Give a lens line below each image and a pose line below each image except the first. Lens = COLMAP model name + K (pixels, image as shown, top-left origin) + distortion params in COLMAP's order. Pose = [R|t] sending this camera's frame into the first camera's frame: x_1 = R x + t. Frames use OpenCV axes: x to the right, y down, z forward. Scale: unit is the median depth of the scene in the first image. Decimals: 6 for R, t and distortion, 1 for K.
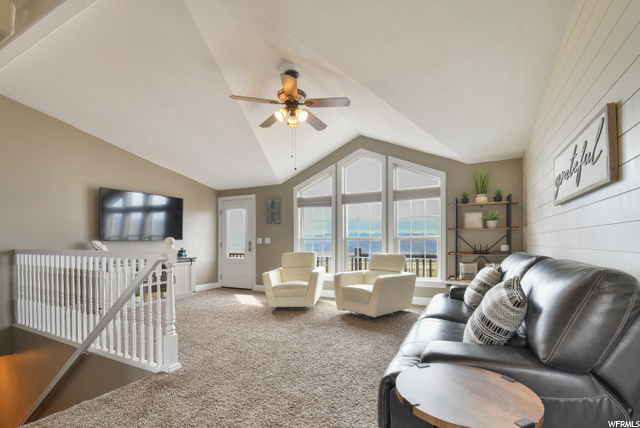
lens RADIAL K [[297.9, 0, 322.1], [0, 297.9, 242.6], [0, 0, 1]] dist [-0.000094, -0.000056]
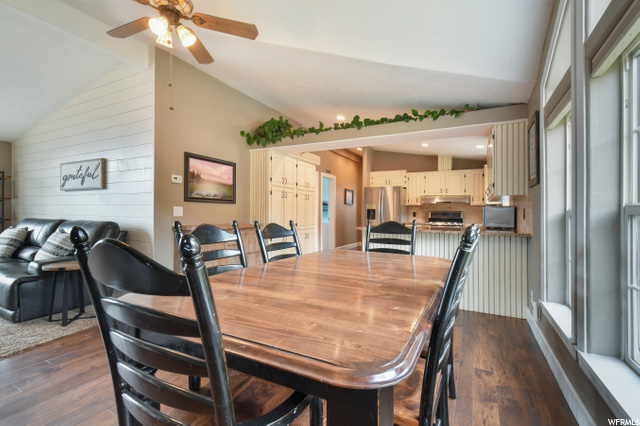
lens RADIAL K [[295.7, 0, 320.0], [0, 295.7, 213.0], [0, 0, 1]] dist [-0.000182, -0.000181]
pose [[0.013536, 0.007055, 0.999883, -0.460339], [-0.013011, 0.999892, -0.006879, -0.000932], [-0.999824, -0.012917, 0.013627, -0.270157]]
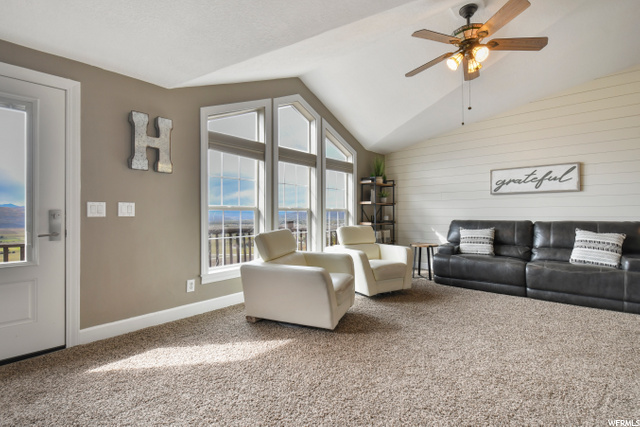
lens RADIAL K [[295.7, 0, 320.0], [0, 295.7, 213.5], [0, 0, 1]] dist [-0.000182, -0.000181]
pose [[0.228291, 0.003077, 0.973588, -0.651811], [0.002008, 0.999991, -0.003631, 0.001303], [-0.973591, 0.002783, 0.228283, 0.805038]]
